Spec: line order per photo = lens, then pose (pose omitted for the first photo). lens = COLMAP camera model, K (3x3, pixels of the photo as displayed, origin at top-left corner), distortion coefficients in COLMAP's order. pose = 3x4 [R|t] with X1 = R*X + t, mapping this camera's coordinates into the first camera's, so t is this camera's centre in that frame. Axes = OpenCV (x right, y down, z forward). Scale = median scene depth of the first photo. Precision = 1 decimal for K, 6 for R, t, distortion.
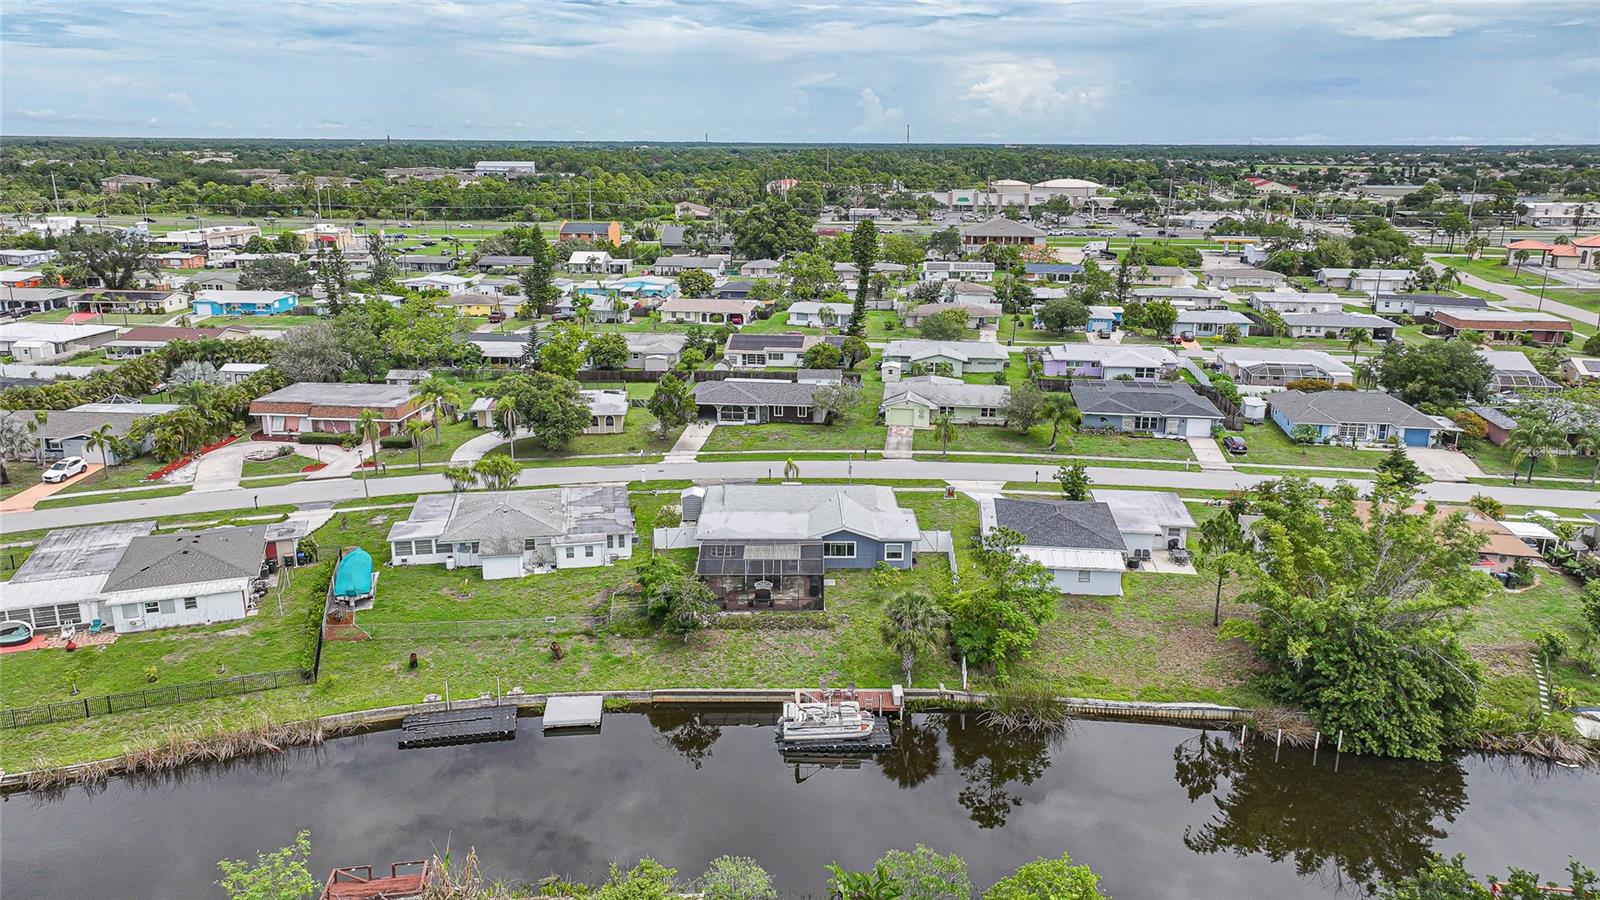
lens RADIAL K [[1108.7, 0, 804.3], [0, 1108.7, 443.9], [0, 0, 1]] dist [-0.004791, 0.018766]
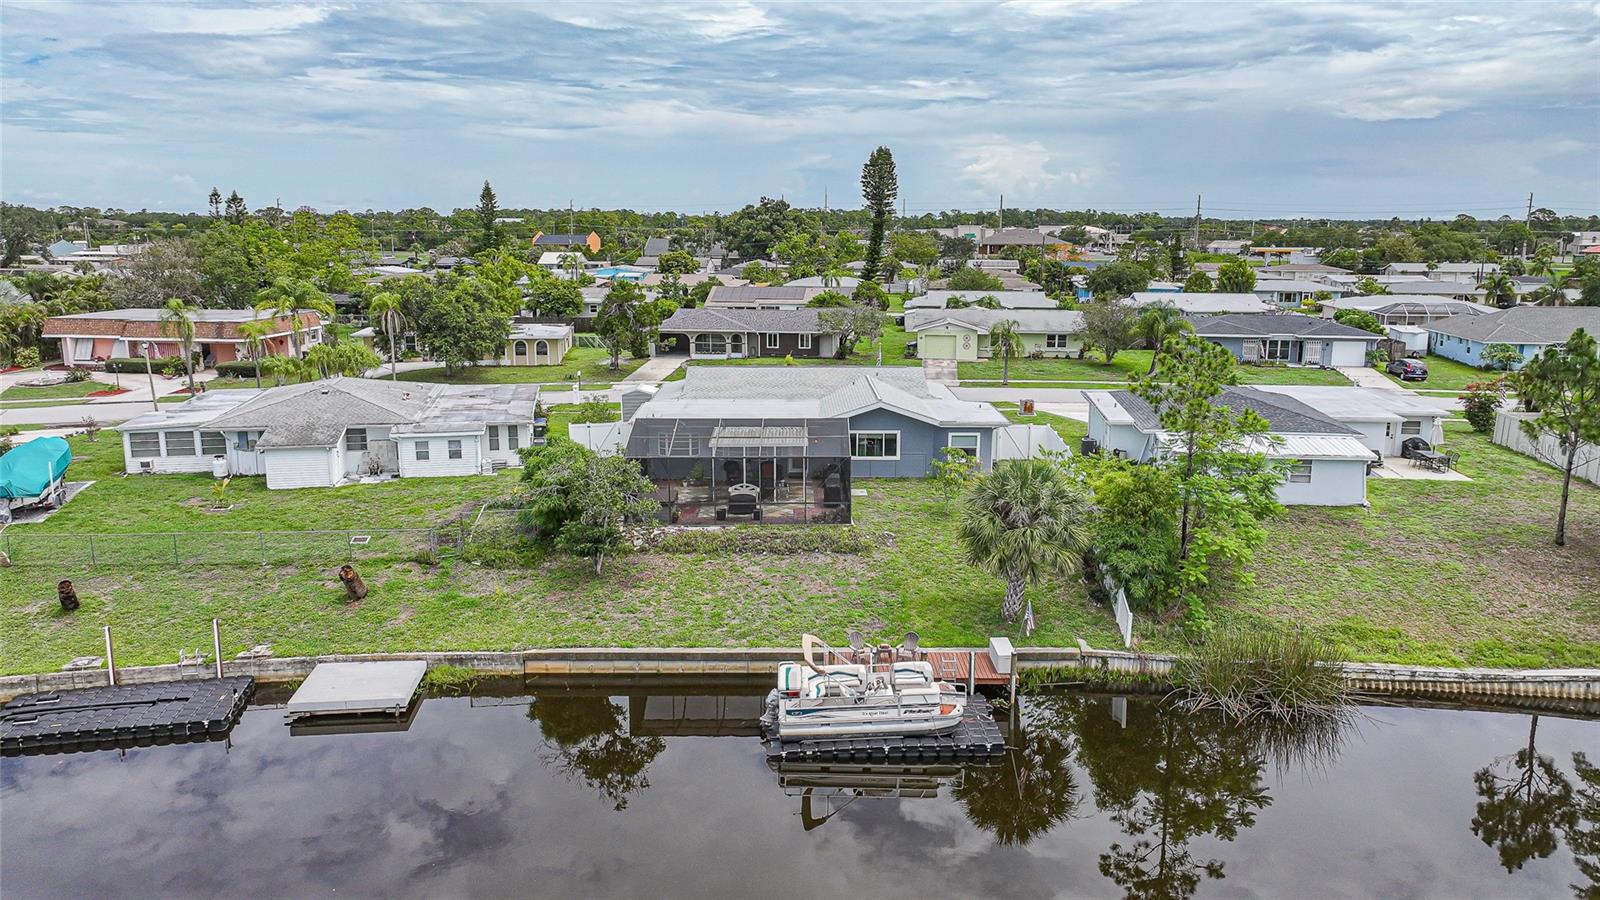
lens RADIAL K [[1108.7, 0, 806.5], [0, 1108.7, 453.1], [0, 0, 1]] dist [-0.004791, 0.018766]
pose [[0.999983, -0.000494, 0.005777, -0.007910], [0.000846, 0.998132, -0.061092, 0.148249], [-0.005736, 0.061096, 0.998115, 0.437271]]
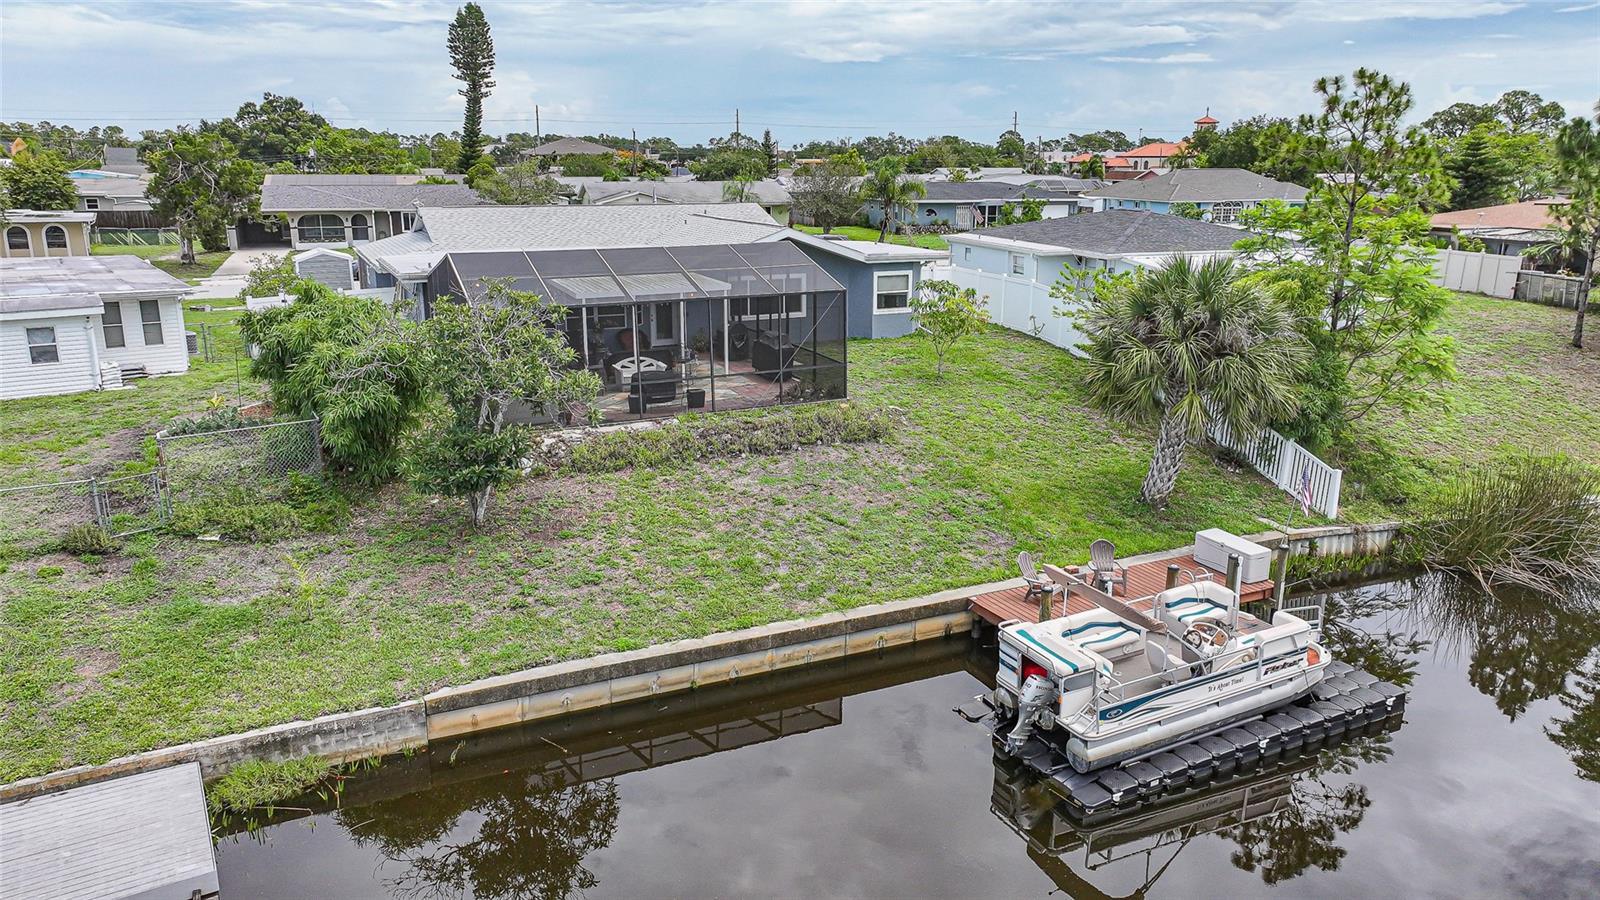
lens RADIAL K [[1108.7, 0, 798.7], [0, 1108.7, 453.3], [0, 0, 1]] dist [-0.004791, 0.018766]
pose [[0.905926, -0.108085, 0.409409, -0.143346], [0.109916, 0.993757, 0.019135, 0.158968], [-0.408921, 0.027666, 0.912150, 0.679042]]
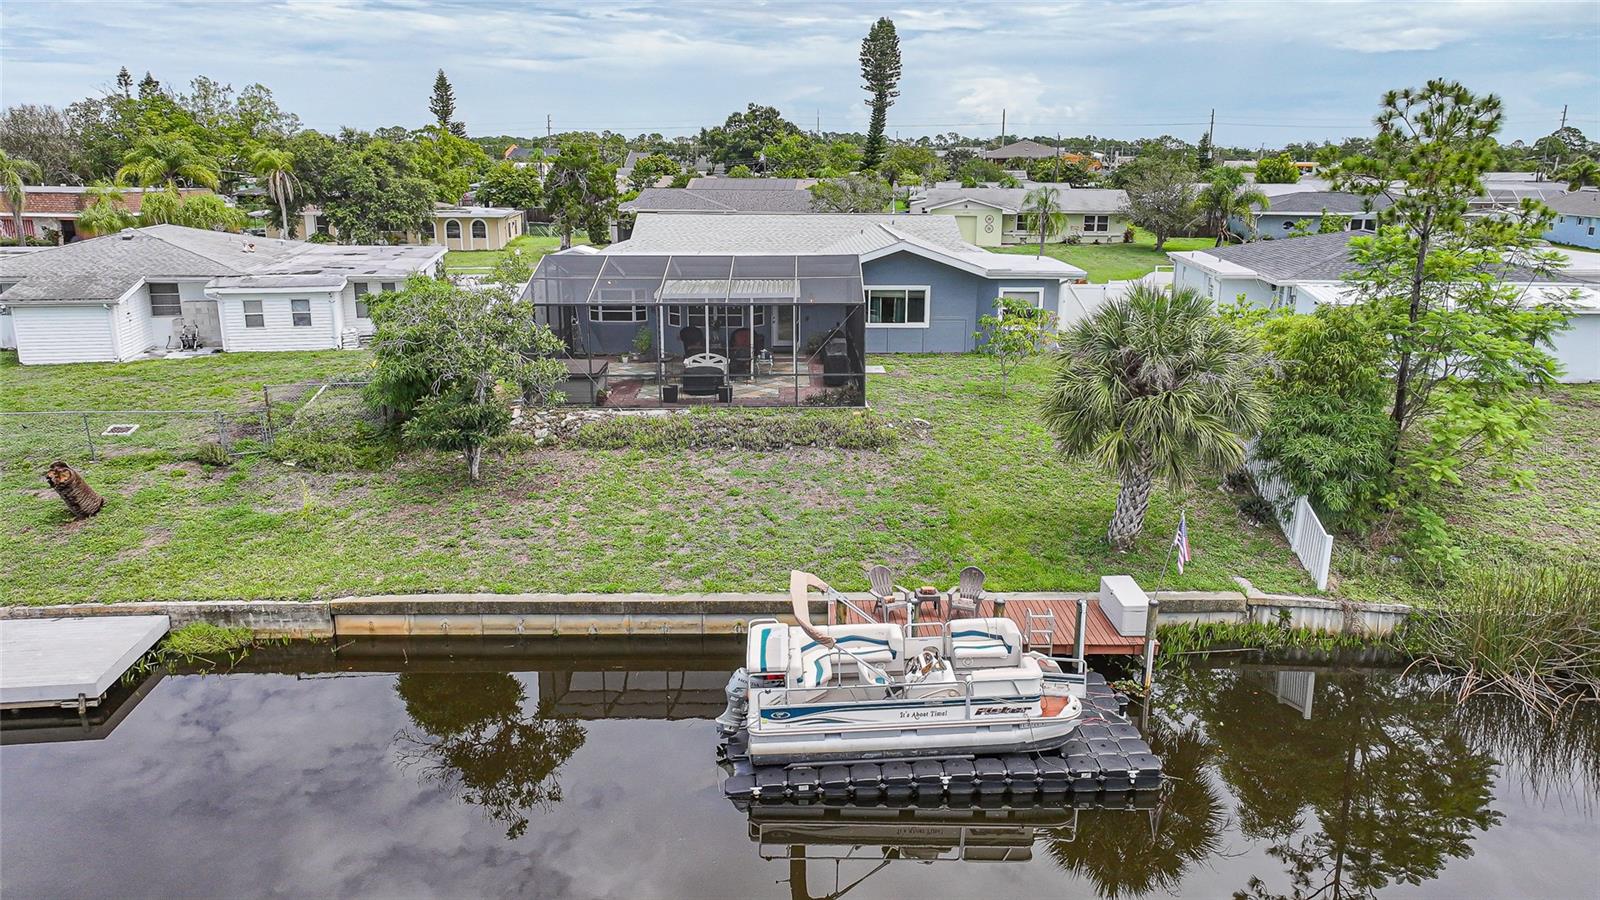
lens RADIAL K [[1108.7, 0, 808.6], [0, 1108.7, 447.7], [0, 0, 1]] dist [-0.004791, 0.018766]
pose [[0.999882, -0.001914, 0.015231, -0.006759], [0.002061, 0.999951, -0.009673, 0.167222], [-0.015212, 0.009703, 0.999837, 0.625524]]
